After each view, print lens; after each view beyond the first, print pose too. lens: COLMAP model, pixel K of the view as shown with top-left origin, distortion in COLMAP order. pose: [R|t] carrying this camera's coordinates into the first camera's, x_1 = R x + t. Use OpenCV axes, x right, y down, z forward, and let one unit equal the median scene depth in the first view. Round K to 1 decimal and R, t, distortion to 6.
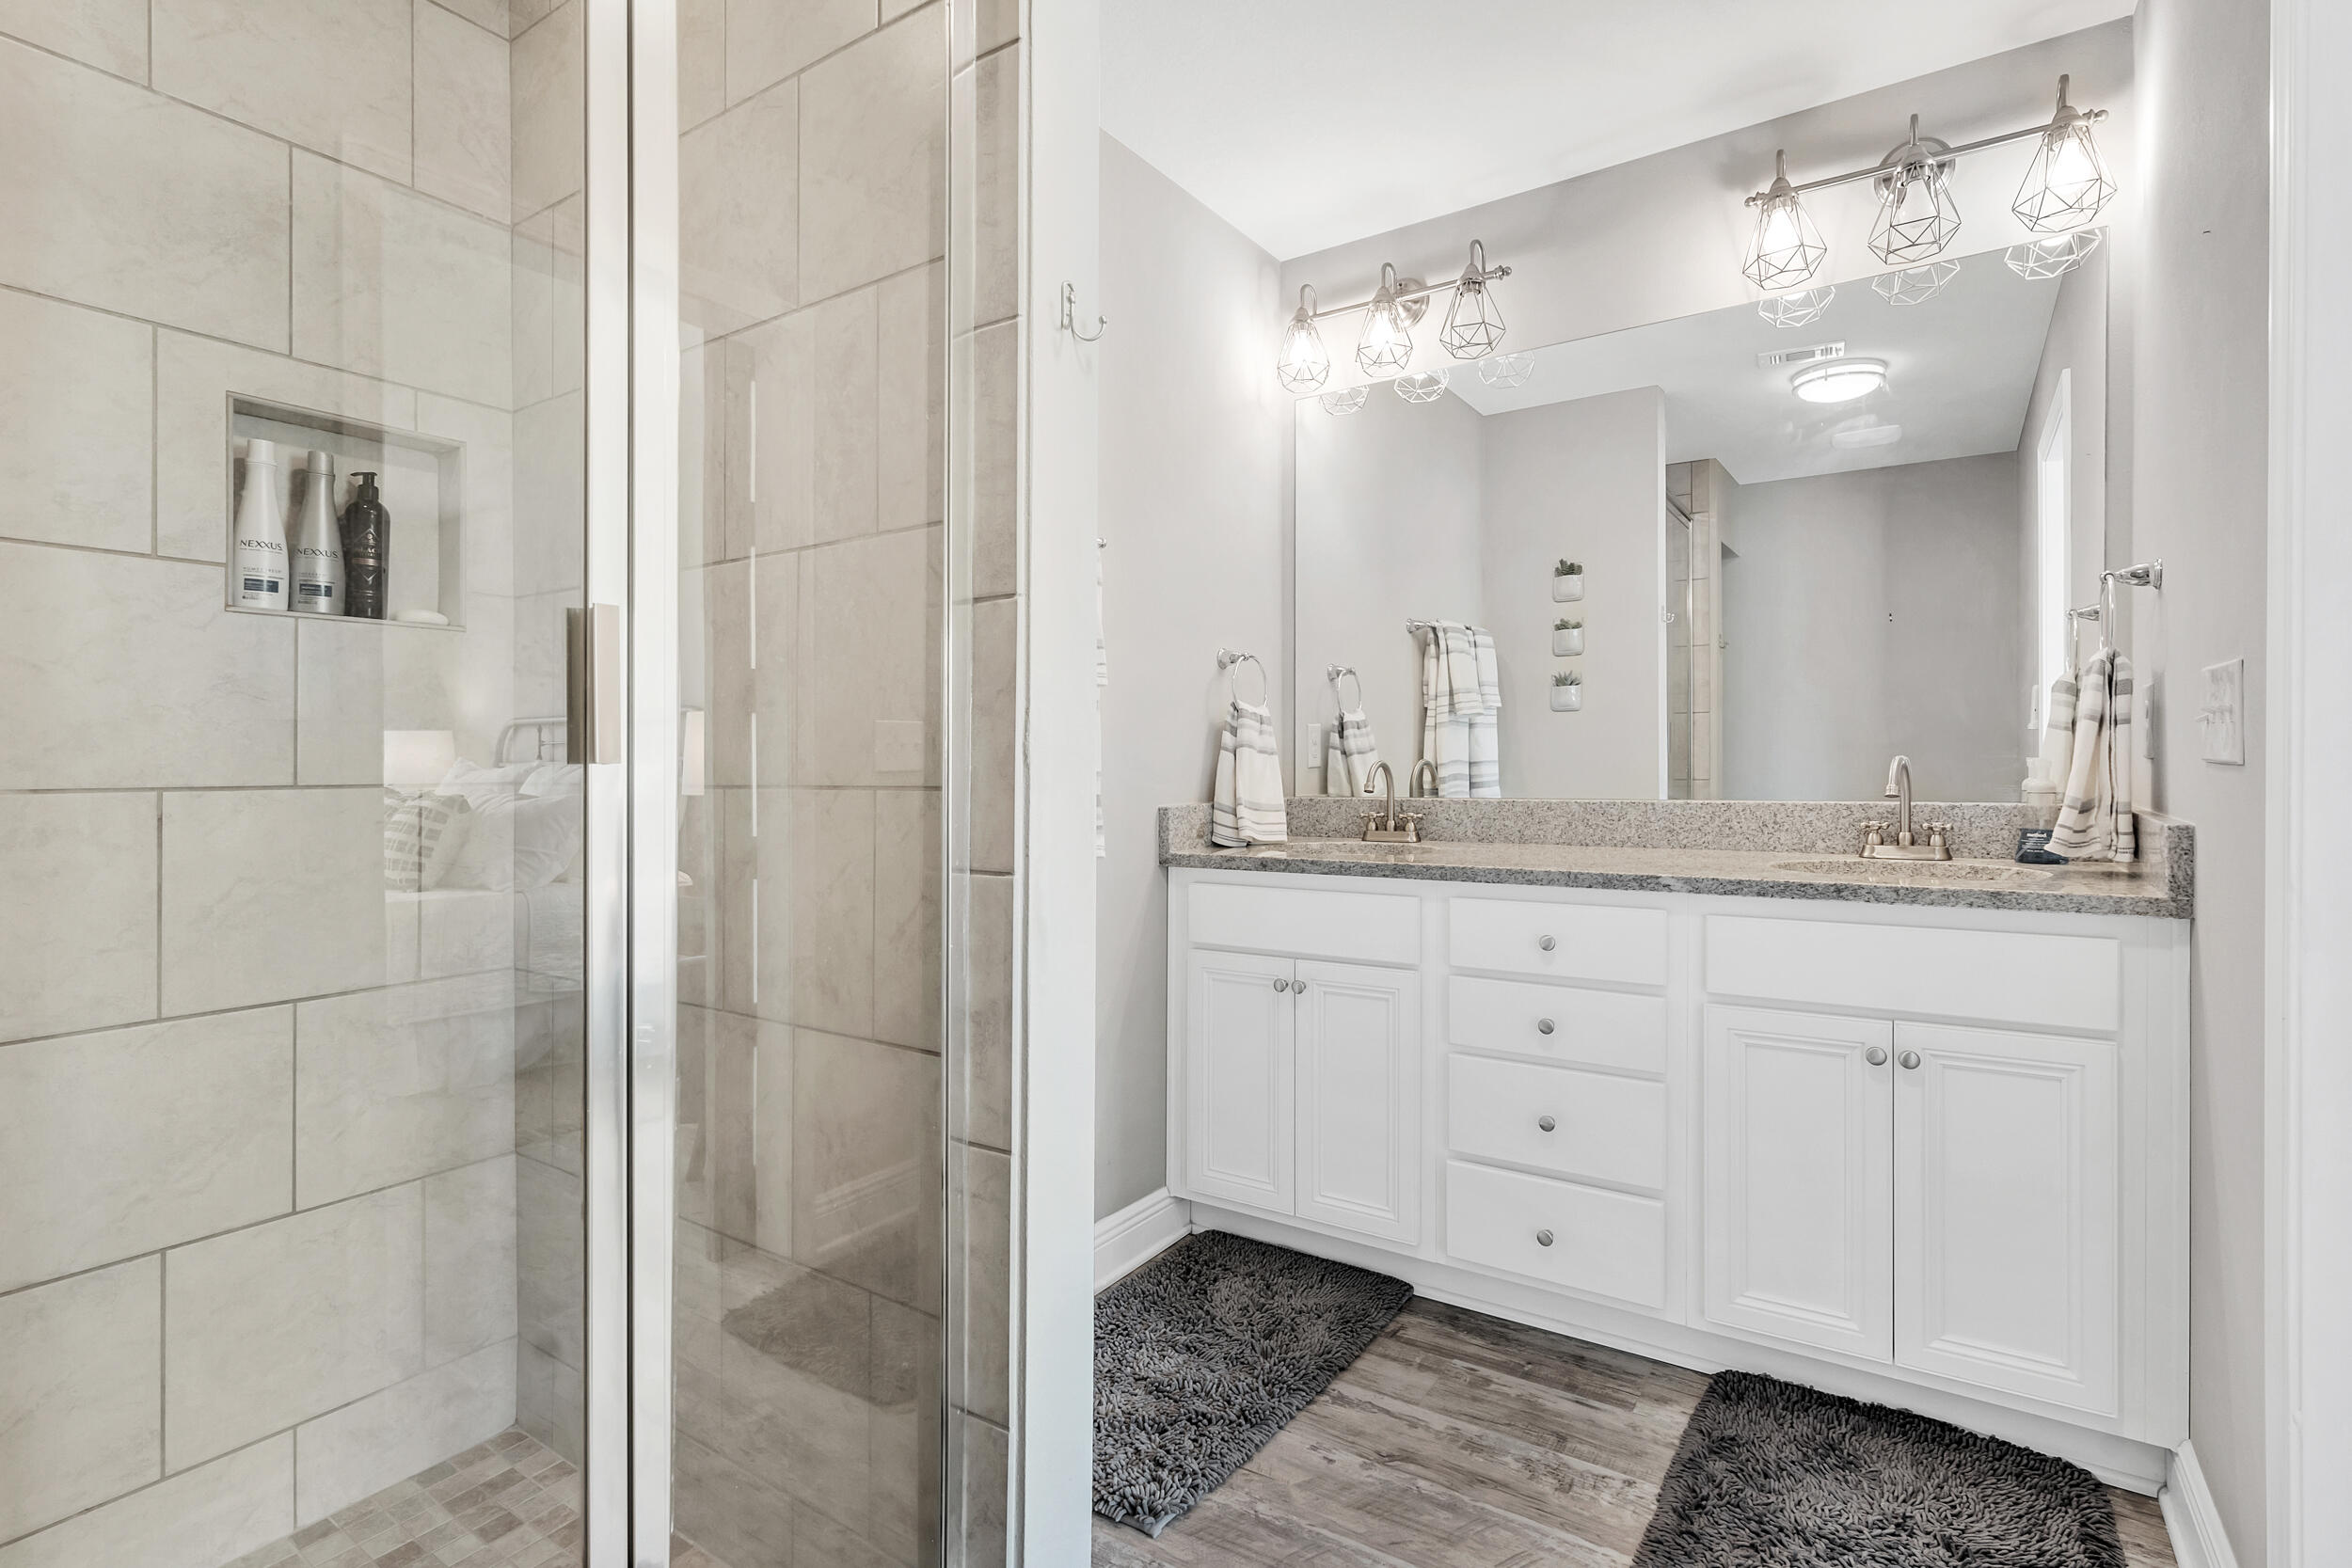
lens RADIAL K [[1061.2, 0, 1190.4], [0, 1061.2, 778.2], [0, 0, 1]] dist [-0.005275, 0.000864]
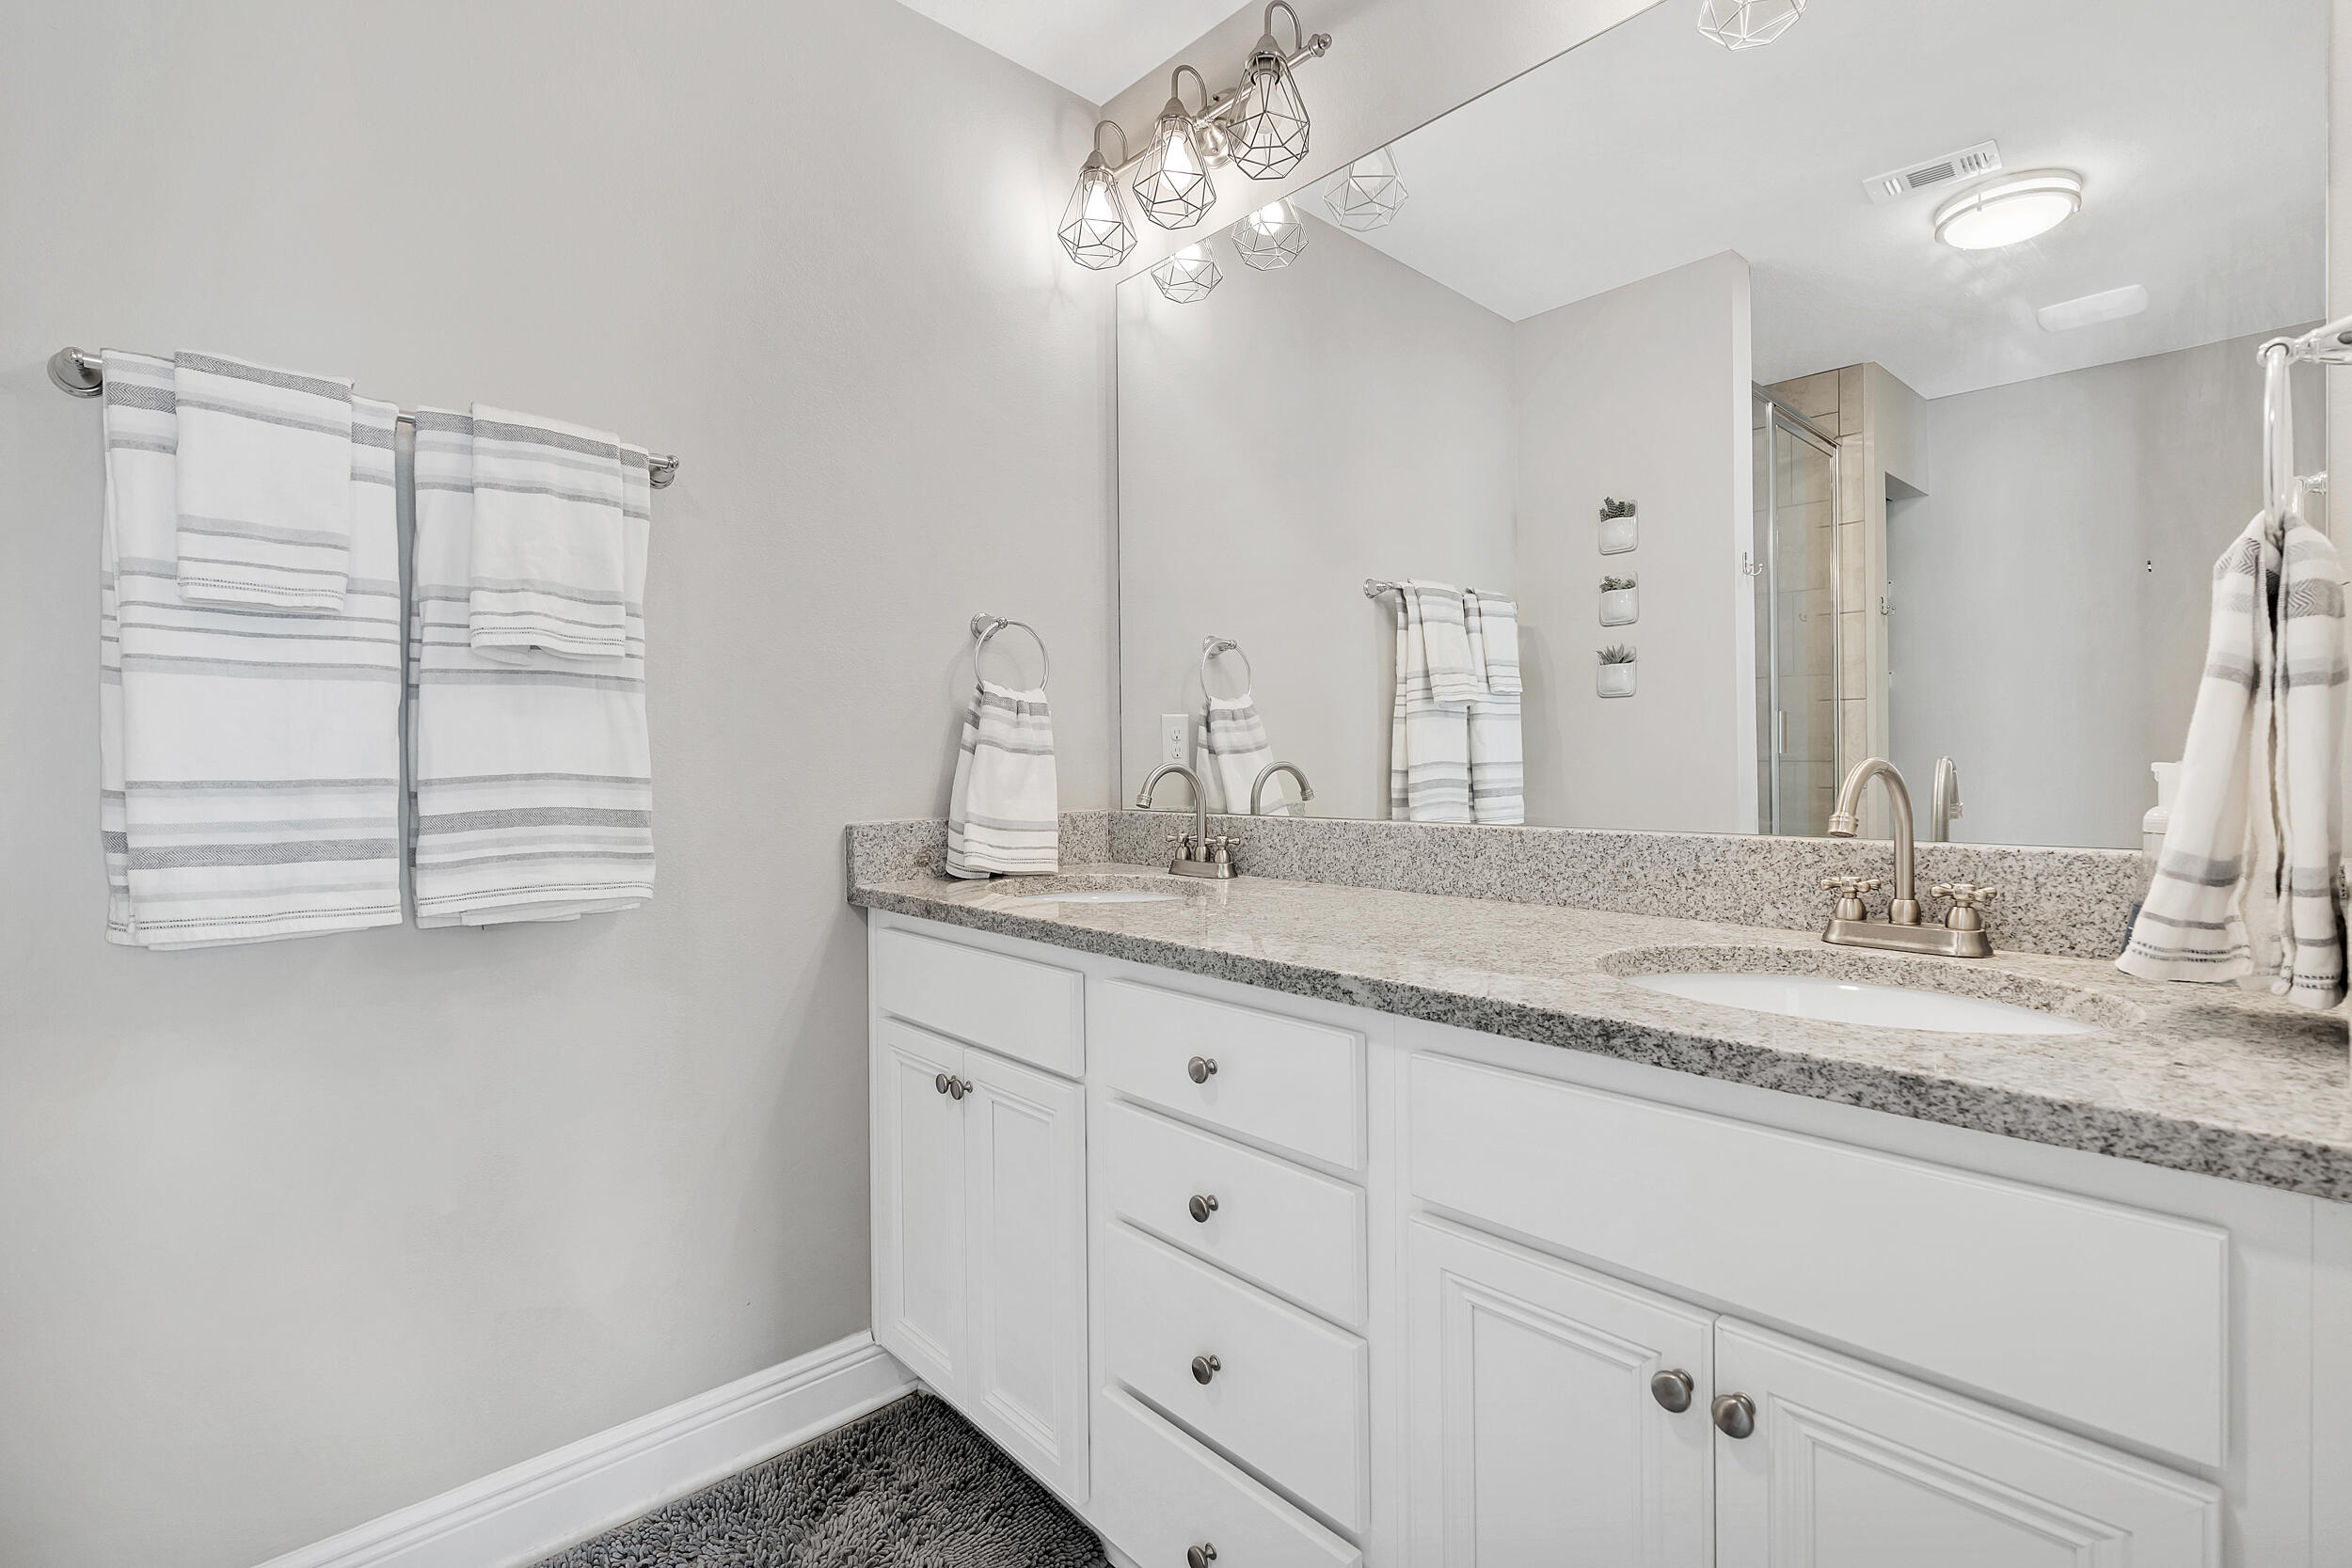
lens RADIAL K [[1061.2, 0, 1160.4], [0, 1061.2, 772.6], [0, 0, 1]] dist [-0.005275, 0.000864]
pose [[0.975766, 0.004934, -0.218759, 0.328342], [-0.005847, 0.999977, -0.003526, -0.007473], [0.218736, 0.004720, 0.975773, 0.302798]]
